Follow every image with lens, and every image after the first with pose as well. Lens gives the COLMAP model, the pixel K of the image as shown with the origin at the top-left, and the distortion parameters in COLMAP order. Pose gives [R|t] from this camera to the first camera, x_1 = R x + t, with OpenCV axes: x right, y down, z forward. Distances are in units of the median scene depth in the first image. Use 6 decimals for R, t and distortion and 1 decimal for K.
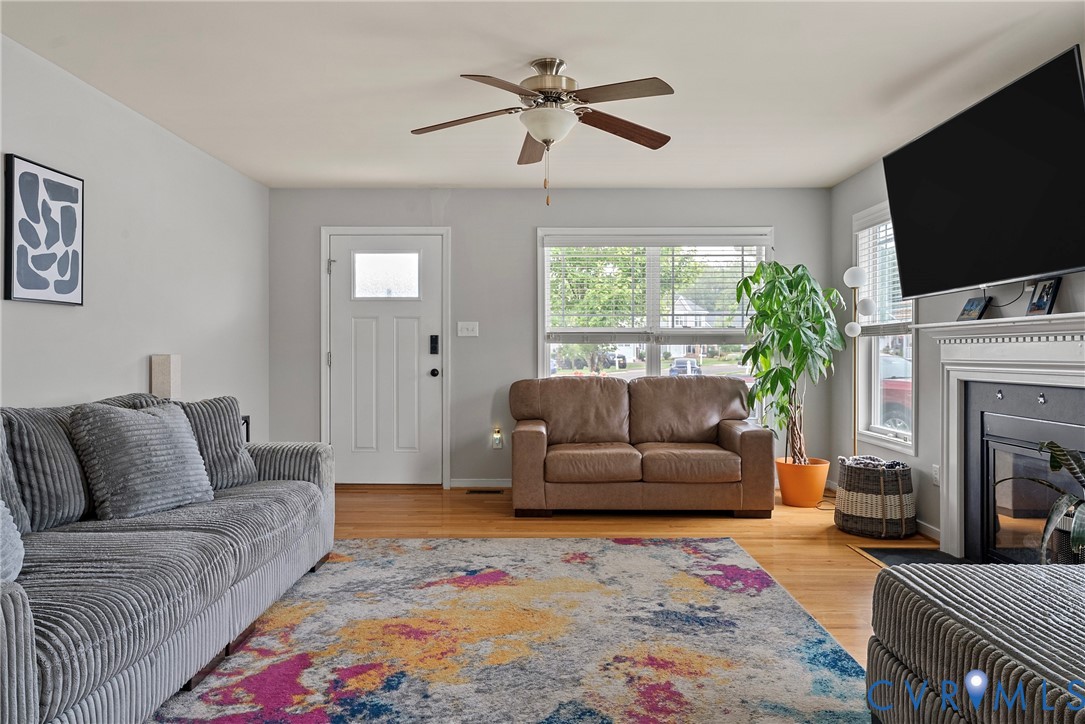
lens RADIAL K [[692.5, 0, 534.4], [0, 692.5, 353.9], [0, 0, 1]] dist [-0.006996, 0.009752]
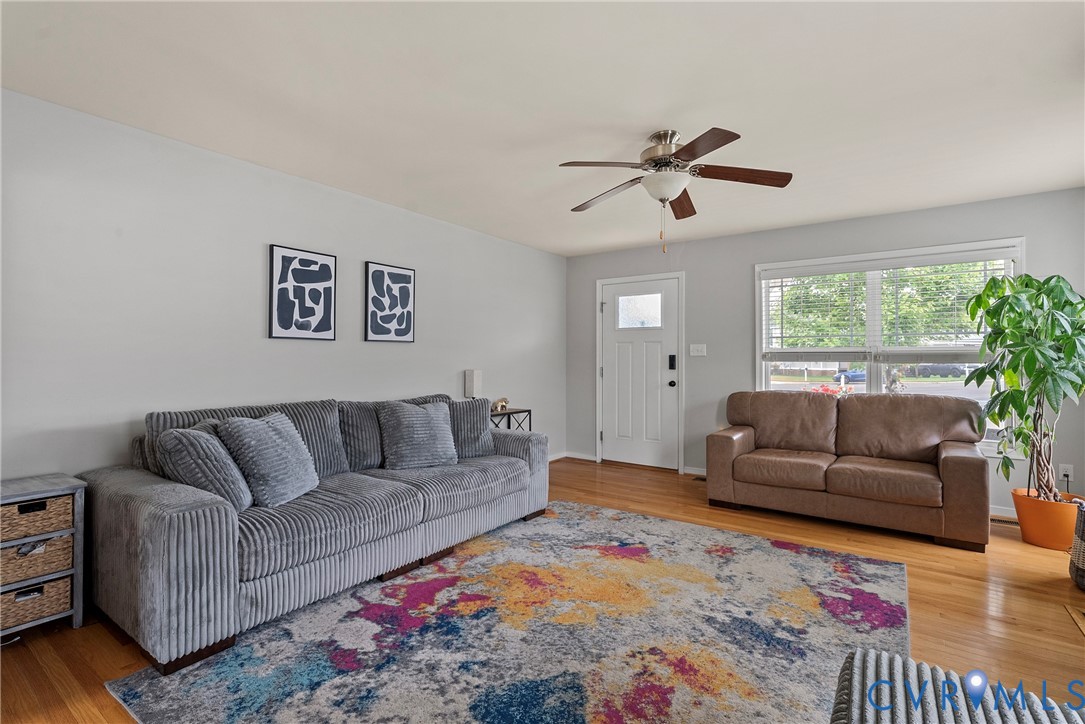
lens RADIAL K [[490.5, 0, 546.2], [0, 490.5, 358.1], [0, 0, 1]] dist [-0.004062, 0.000197]
pose [[0.826422, 0.000275, -0.563051, 0.290146], [-0.005076, 0.999963, -0.006962, -0.021702], [0.563028, 0.008612, 0.826393, 0.158873]]
